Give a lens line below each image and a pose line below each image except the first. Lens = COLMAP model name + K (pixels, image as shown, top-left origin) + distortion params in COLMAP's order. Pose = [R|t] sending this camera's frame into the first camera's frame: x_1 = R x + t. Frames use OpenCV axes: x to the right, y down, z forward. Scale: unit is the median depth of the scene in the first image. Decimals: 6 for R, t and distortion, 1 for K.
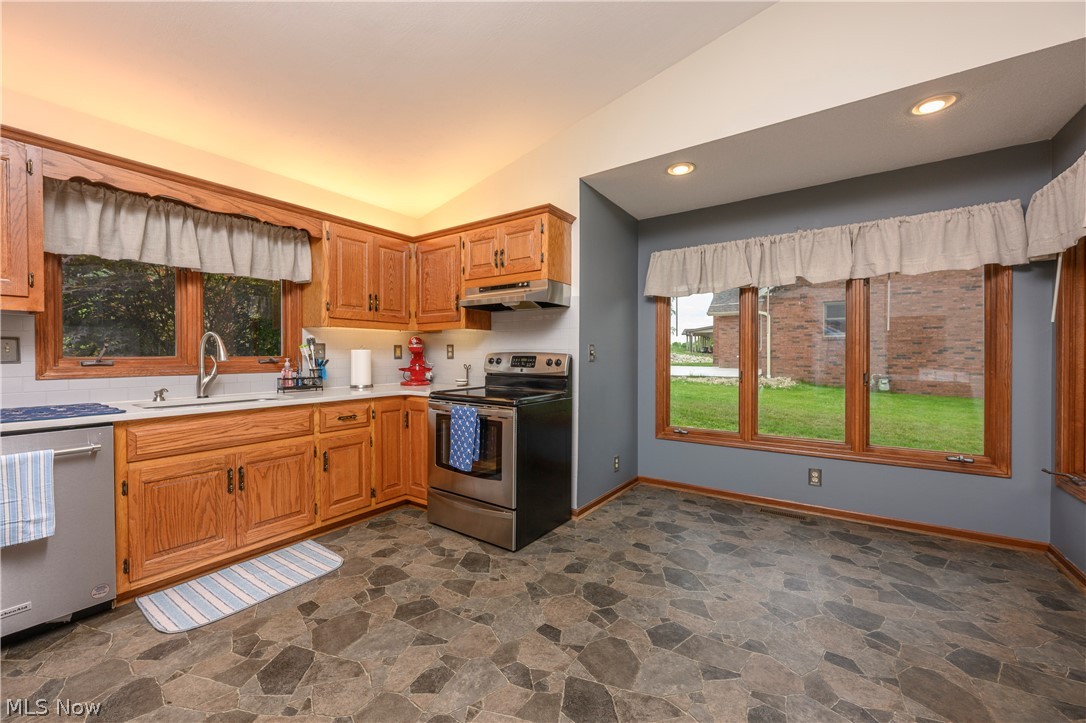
lens RADIAL K [[430.4, 0, 541.7], [0, 430.4, 357.0], [0, 0, 1]] dist [0.001935, -0.000115]
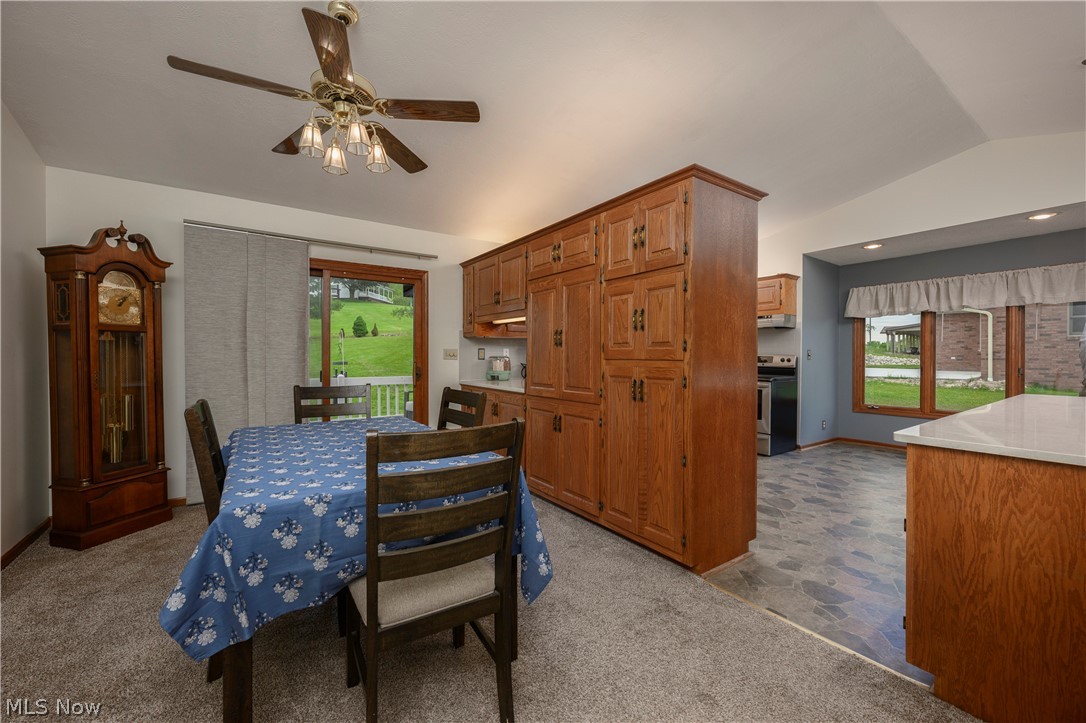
lens RADIAL K [[430.4, 0, 540.4], [0, 430.4, 359.3], [0, 0, 1]] dist [0.001935, -0.000115]
pose [[0.937827, 0.003876, -0.347082, -0.248177], [-0.002901, 0.999990, 0.003331, 0.005087], [0.347091, -0.002117, 0.937829, -0.824521]]
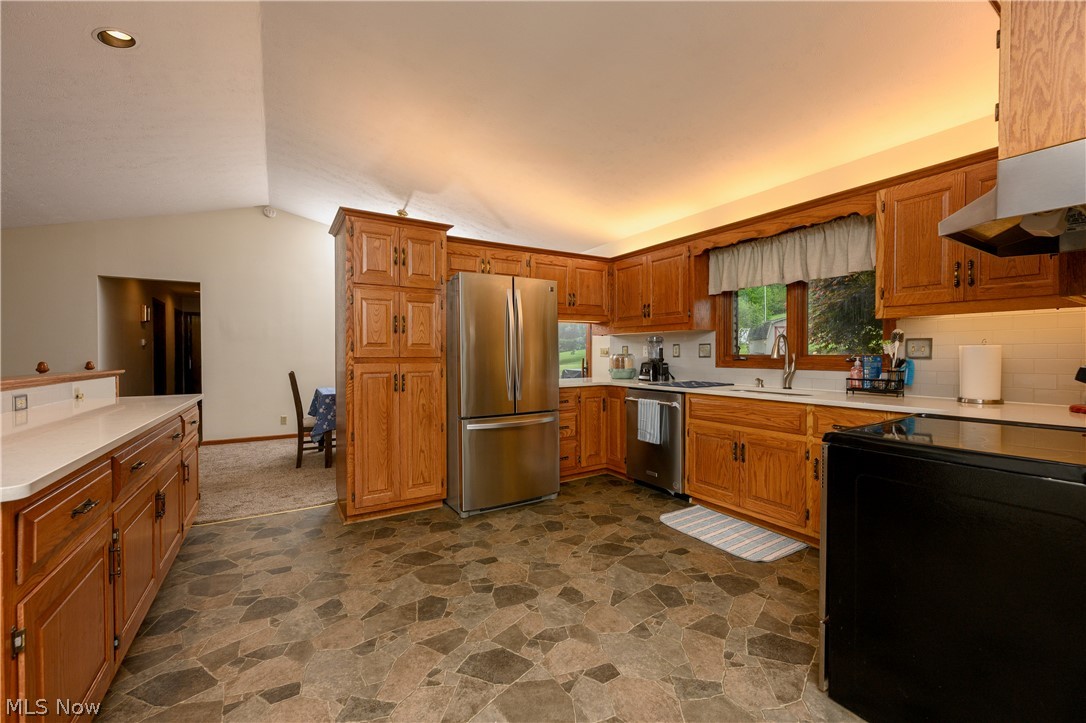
lens RADIAL K [[430.4, 0, 537.6], [0, 430.4, 358.0], [0, 0, 1]] dist [0.001935, -0.000115]
pose [[-0.399457, 0.010335, -0.916694, 0.833825], [-0.003785, 0.999909, 0.012923, -0.006203], [0.916744, 0.008631, -0.399382, 1.180334]]
